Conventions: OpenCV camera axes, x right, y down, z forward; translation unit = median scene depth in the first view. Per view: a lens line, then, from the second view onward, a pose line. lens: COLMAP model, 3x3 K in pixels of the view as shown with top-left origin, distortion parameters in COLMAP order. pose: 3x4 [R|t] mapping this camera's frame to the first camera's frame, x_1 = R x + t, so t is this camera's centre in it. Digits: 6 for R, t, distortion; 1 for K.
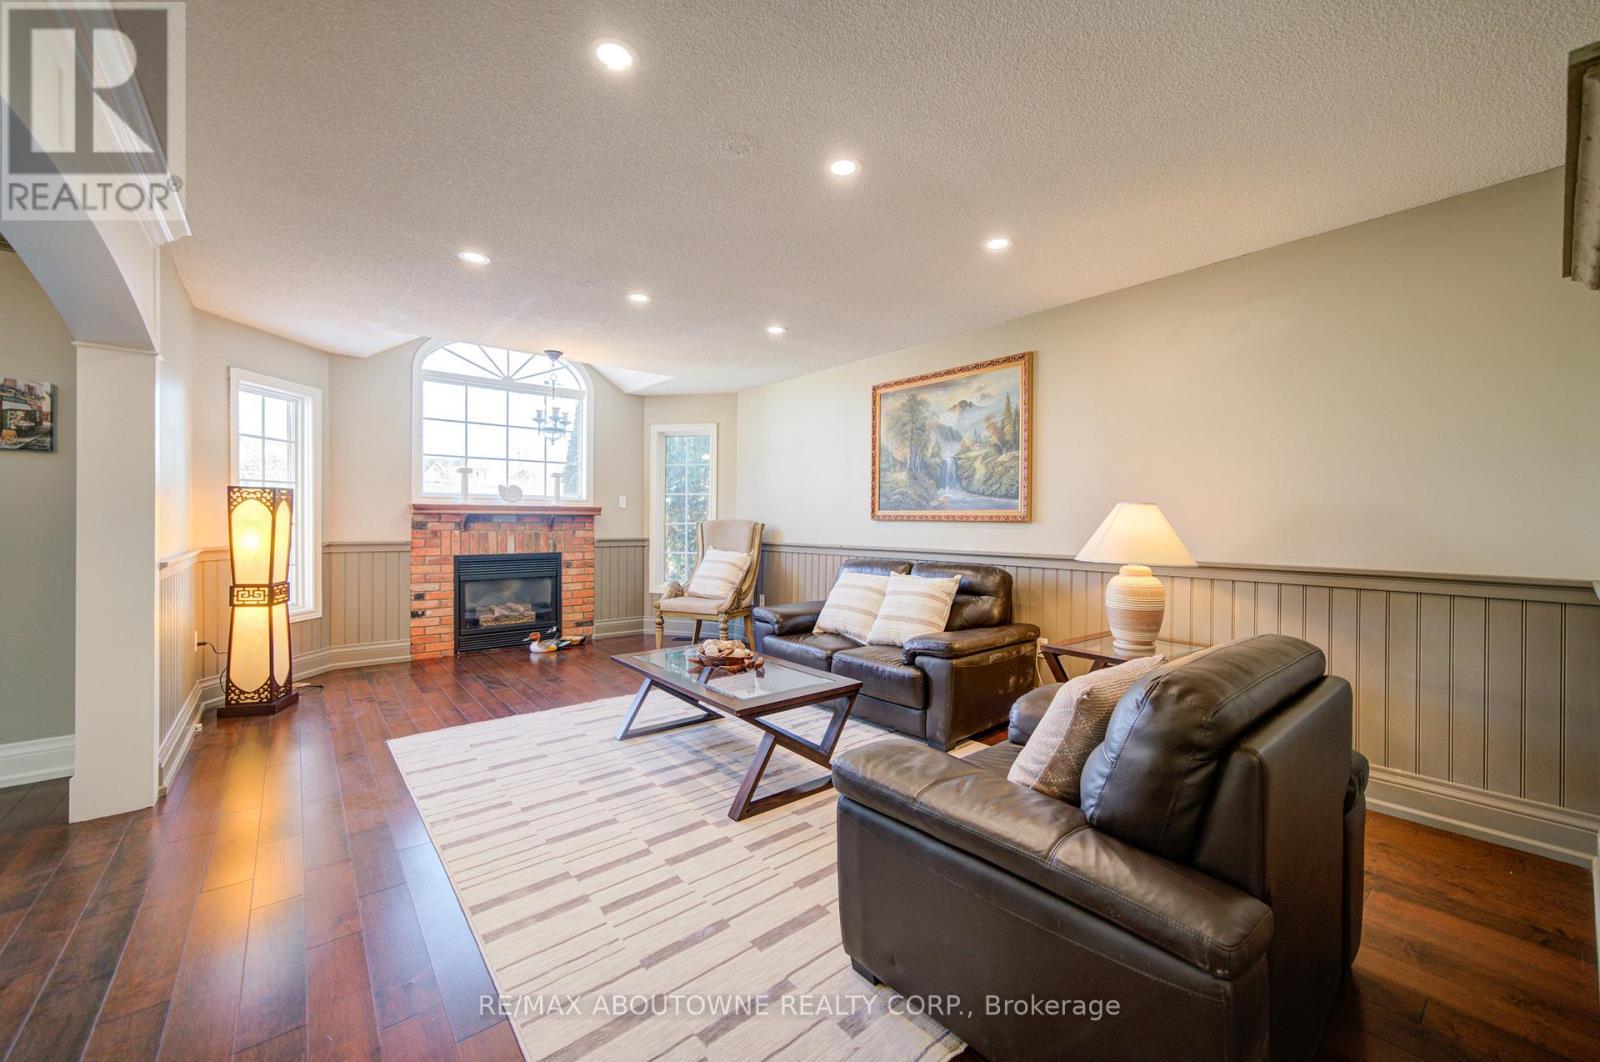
lens RADIAL K [[599.8, 0, 799.4], [0, 599.8, 519.9], [0, 0, 1]] dist [0.001695, 0.000484]
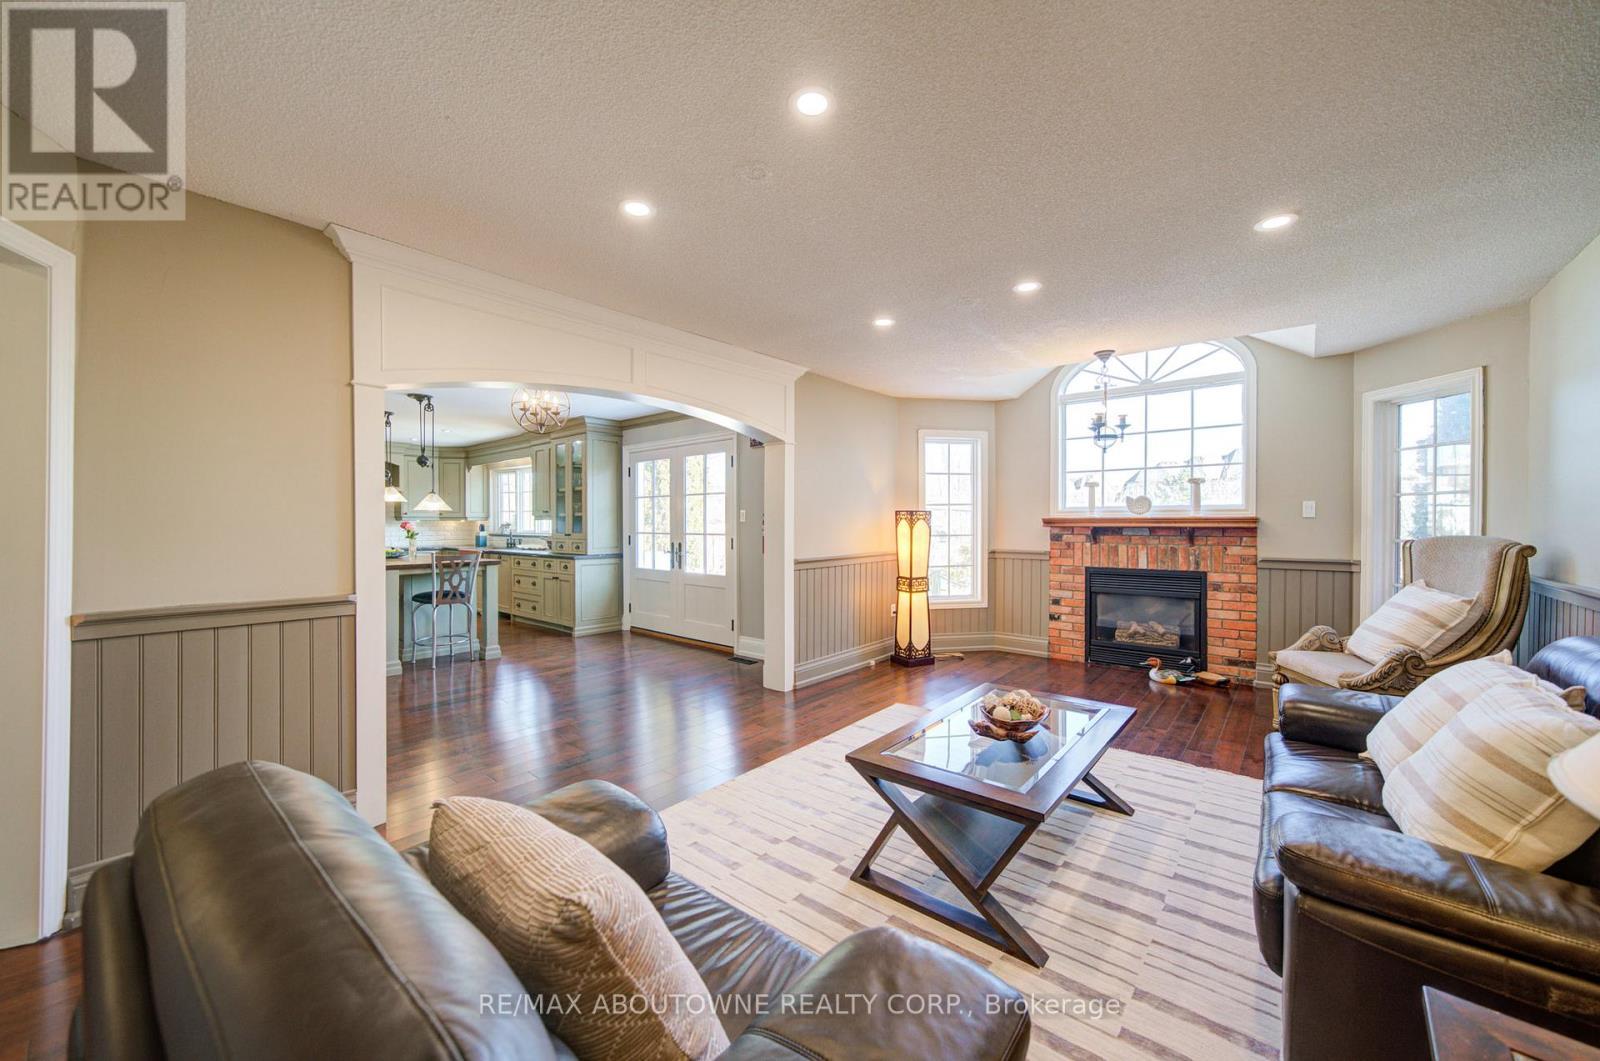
lens RADIAL K [[579.9, 0, 800.0], [0, 579.9, 530.5], [0, 0, 1]] dist [0.000620, 0.000087]
pose [[0.240611, 0.007326, -0.970594, 0.281077], [0.002104, 0.999965, 0.008069, -0.012667], [0.970619, -0.003984, 0.240587, 0.276325]]
